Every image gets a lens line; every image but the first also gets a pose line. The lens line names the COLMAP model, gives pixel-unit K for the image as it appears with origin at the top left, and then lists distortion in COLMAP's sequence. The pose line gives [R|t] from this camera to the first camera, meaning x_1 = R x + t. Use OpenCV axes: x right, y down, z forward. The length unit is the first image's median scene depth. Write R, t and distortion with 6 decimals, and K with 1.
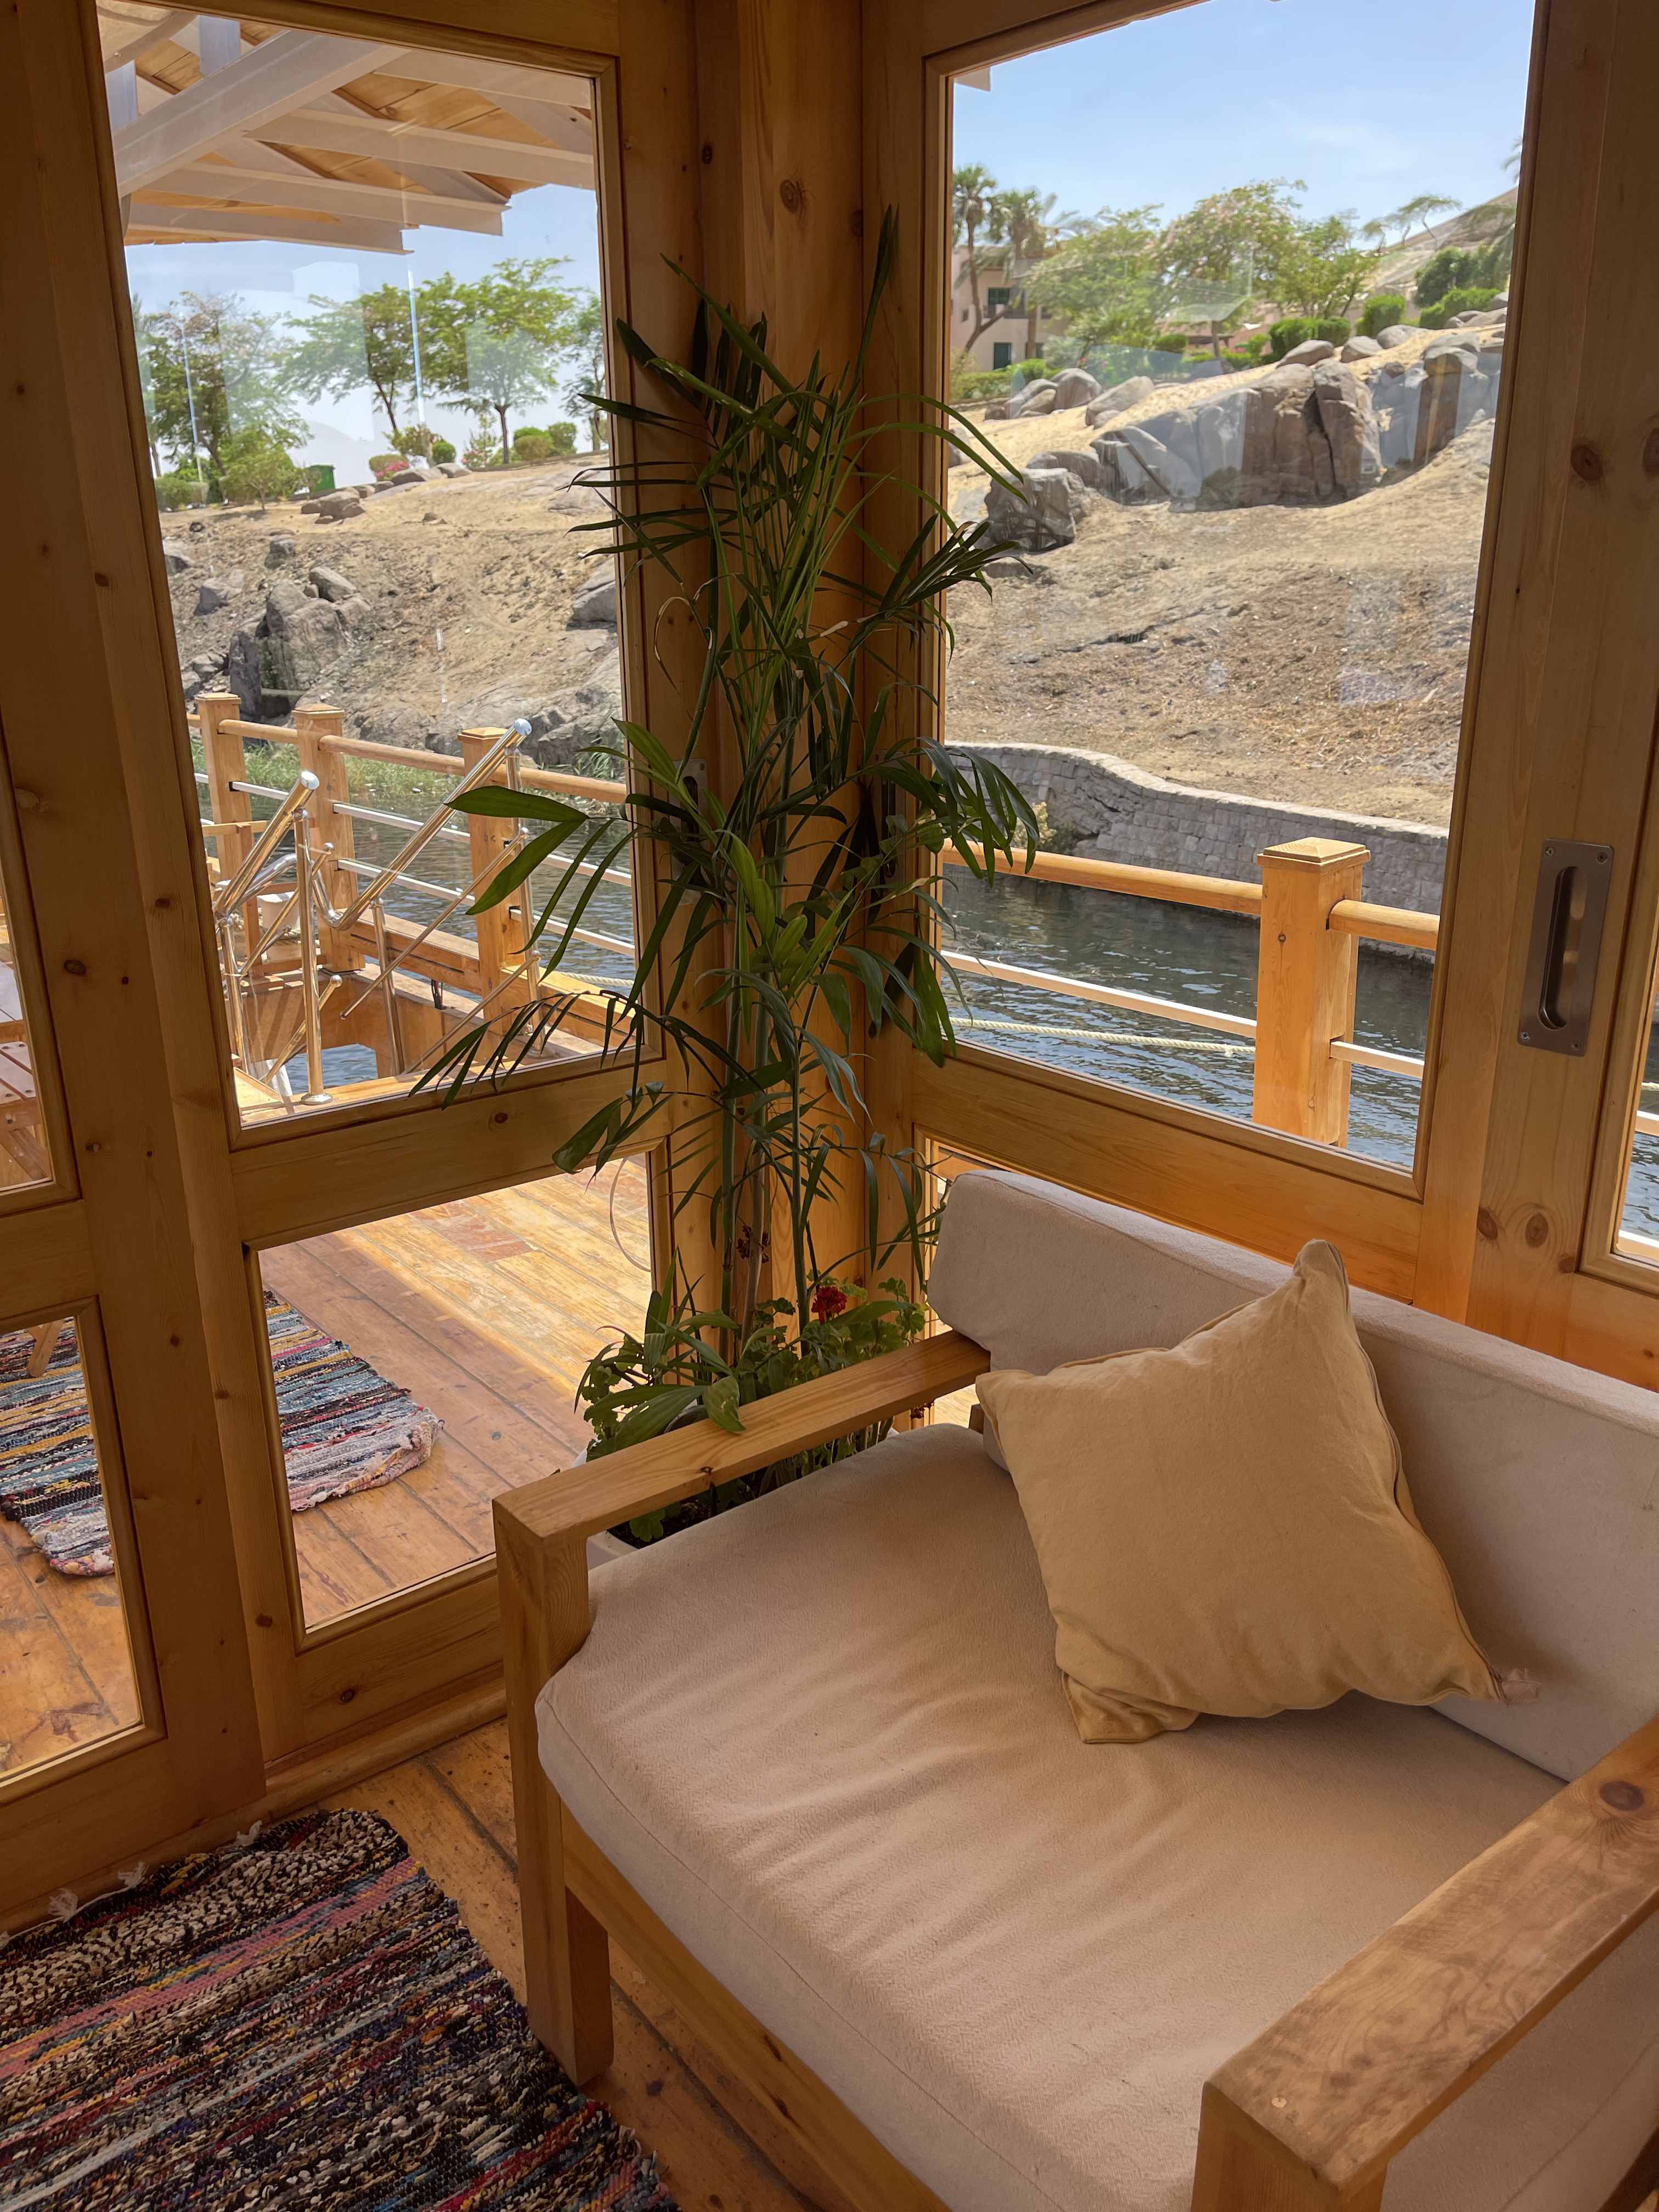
lens RADIAL K [[1694.9, 0, 836.1], [0, 1694.9, 1137.0], [0, 0, 1]] dist [0.034557, -0.011482]
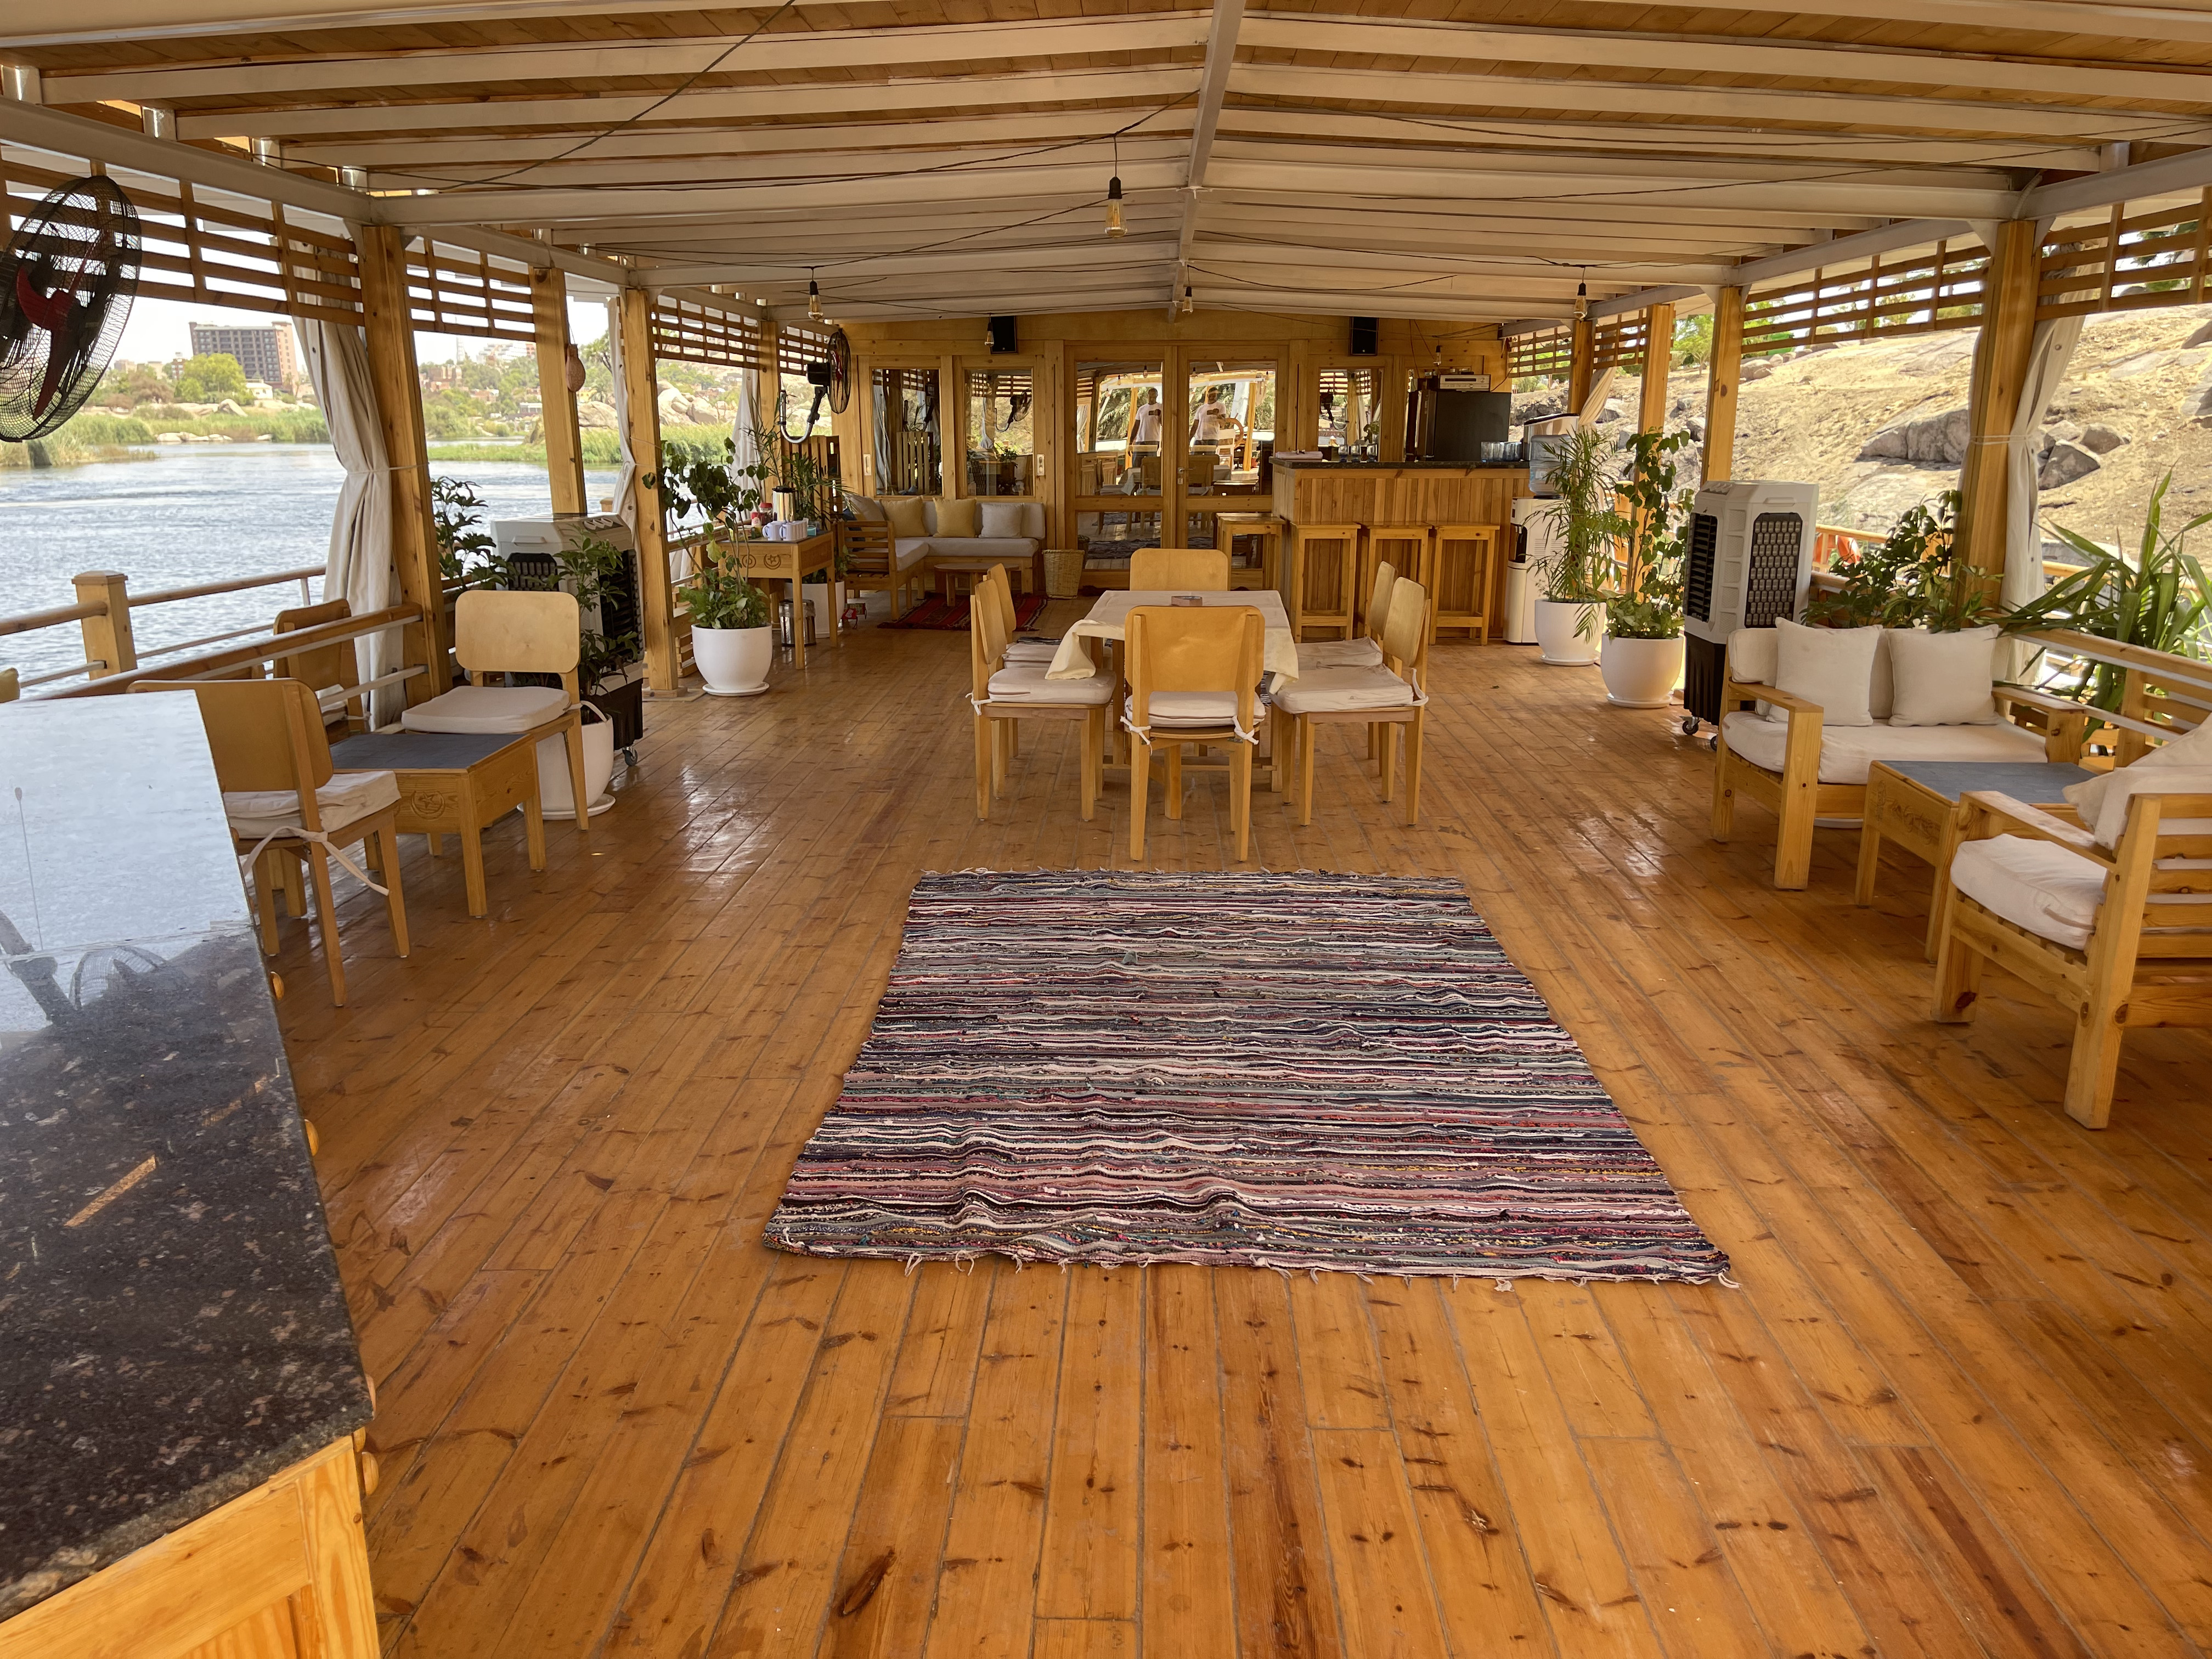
lens RADIAL K [[1660.4, 0, 1090.4], [0, 1660.4, 851.3], [0, 0, 1]] dist [0.077610, -0.107264]
pose [[0.758324, 0.167538, -0.629981, 0.293508], [-0.208989, 0.977881, 0.008494, 0.128550], [0.617470, 0.125218, 0.776564, -0.401030]]
